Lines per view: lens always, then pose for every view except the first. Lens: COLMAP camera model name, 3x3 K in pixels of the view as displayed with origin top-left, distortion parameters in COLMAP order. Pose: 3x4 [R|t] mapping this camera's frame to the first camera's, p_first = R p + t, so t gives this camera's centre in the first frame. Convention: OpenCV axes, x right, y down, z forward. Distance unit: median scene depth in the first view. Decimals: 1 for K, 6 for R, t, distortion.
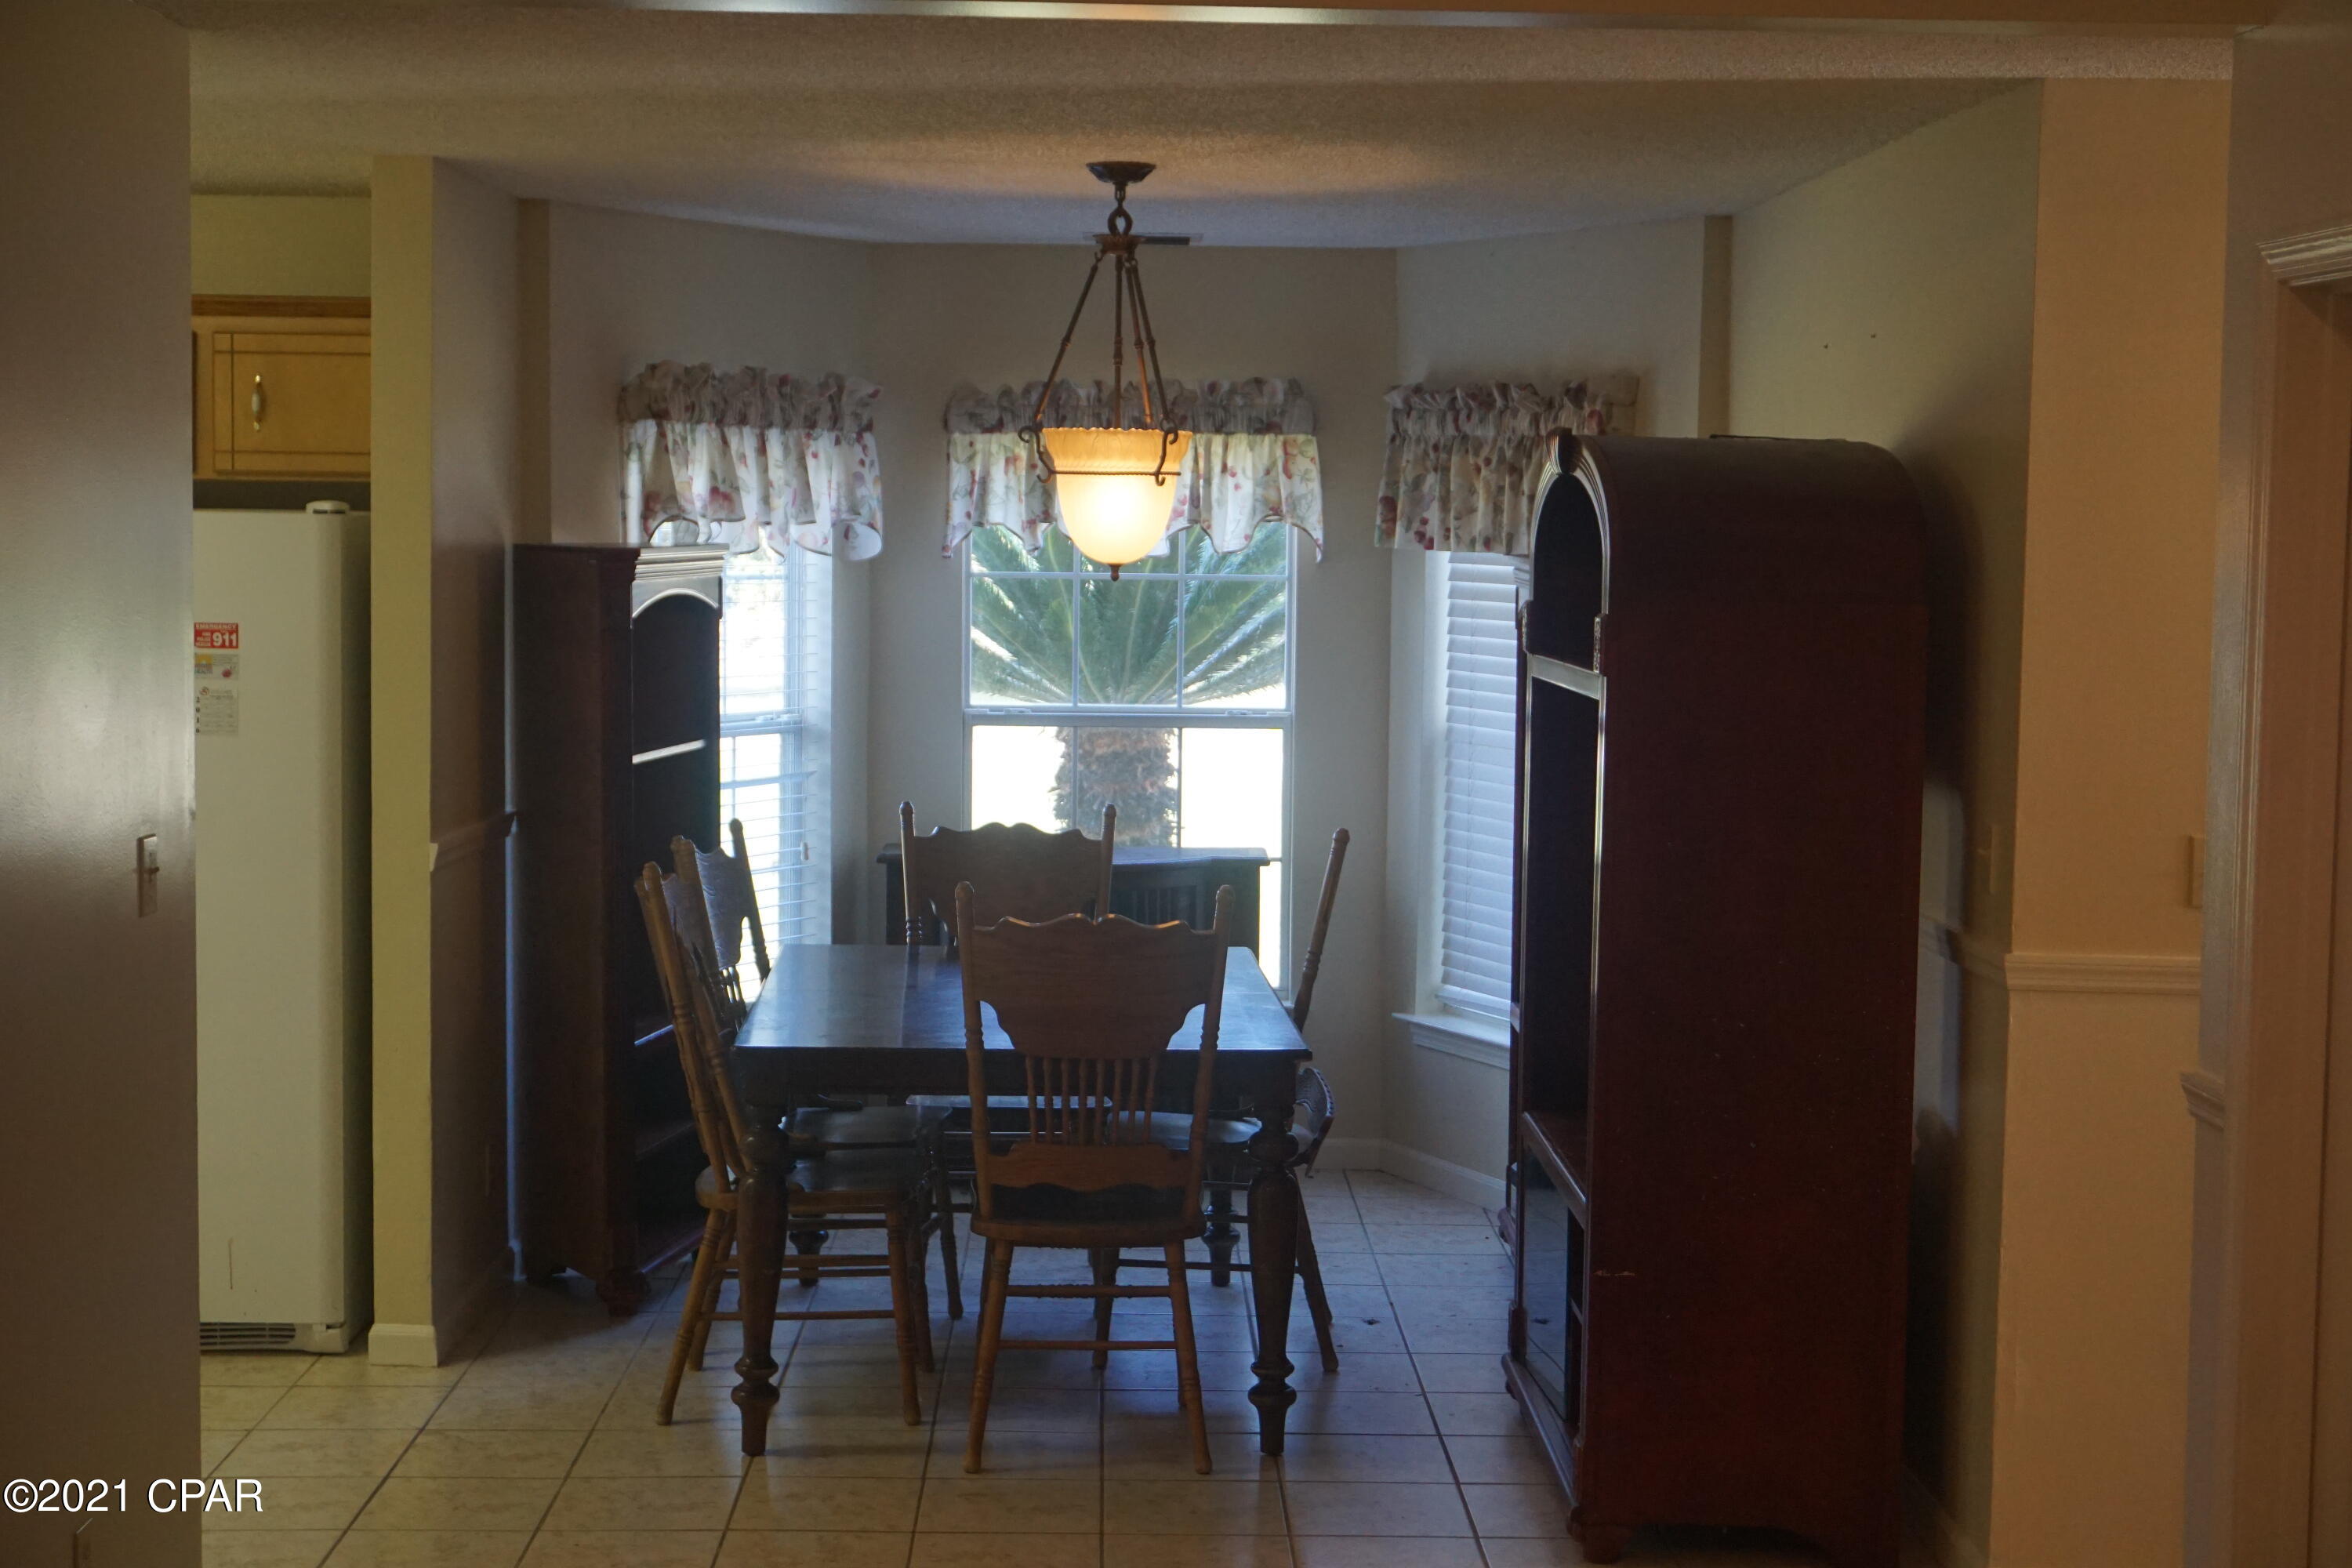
lens RADIAL K [[3381.6, 0, 1186.5], [0, 3381.6, 780.9], [0, 0, 1]] dist [-0.186398, 0.000000]
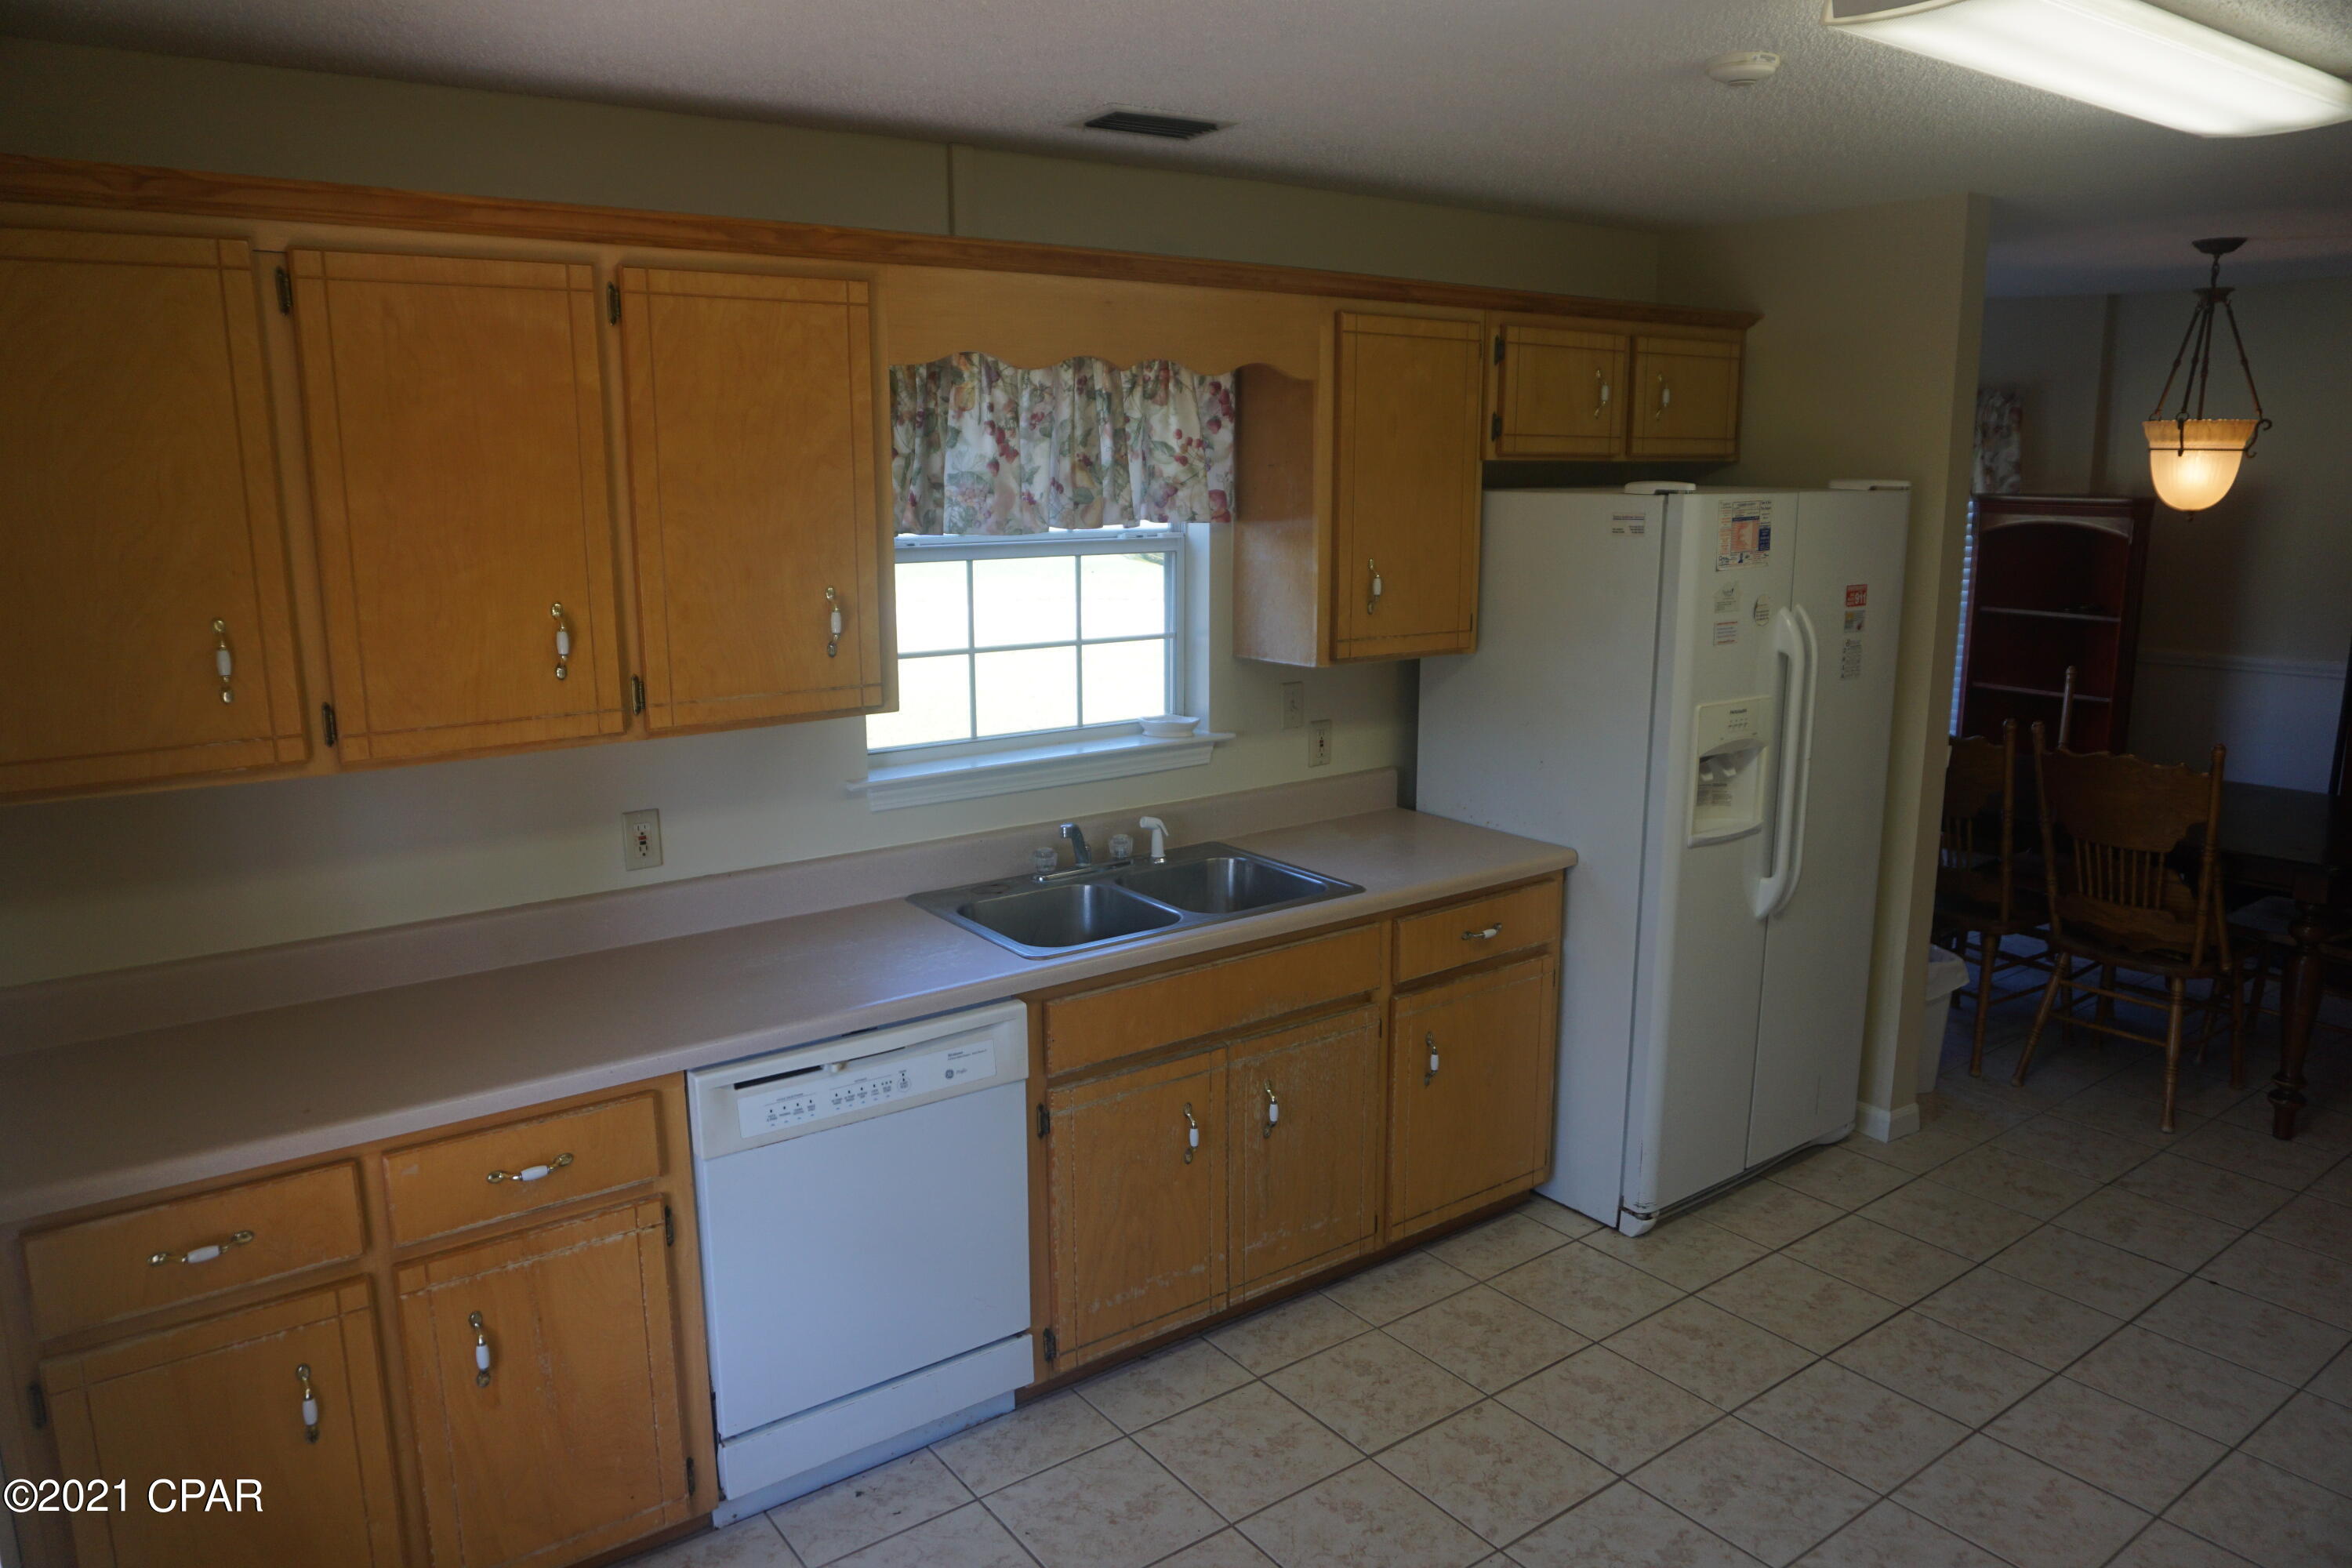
lens RADIAL K [[1567.0, 0, 1191.2], [0, 1567.0, 784.1], [0, 0, 1]] dist [-0.058318, 0.042478]
pose [[0.823195, -0.138023, 0.550726, -0.789124], [0.066858, 0.986818, 0.147381, -0.073627], [-0.563808, -0.084503, 0.821572, 0.657800]]
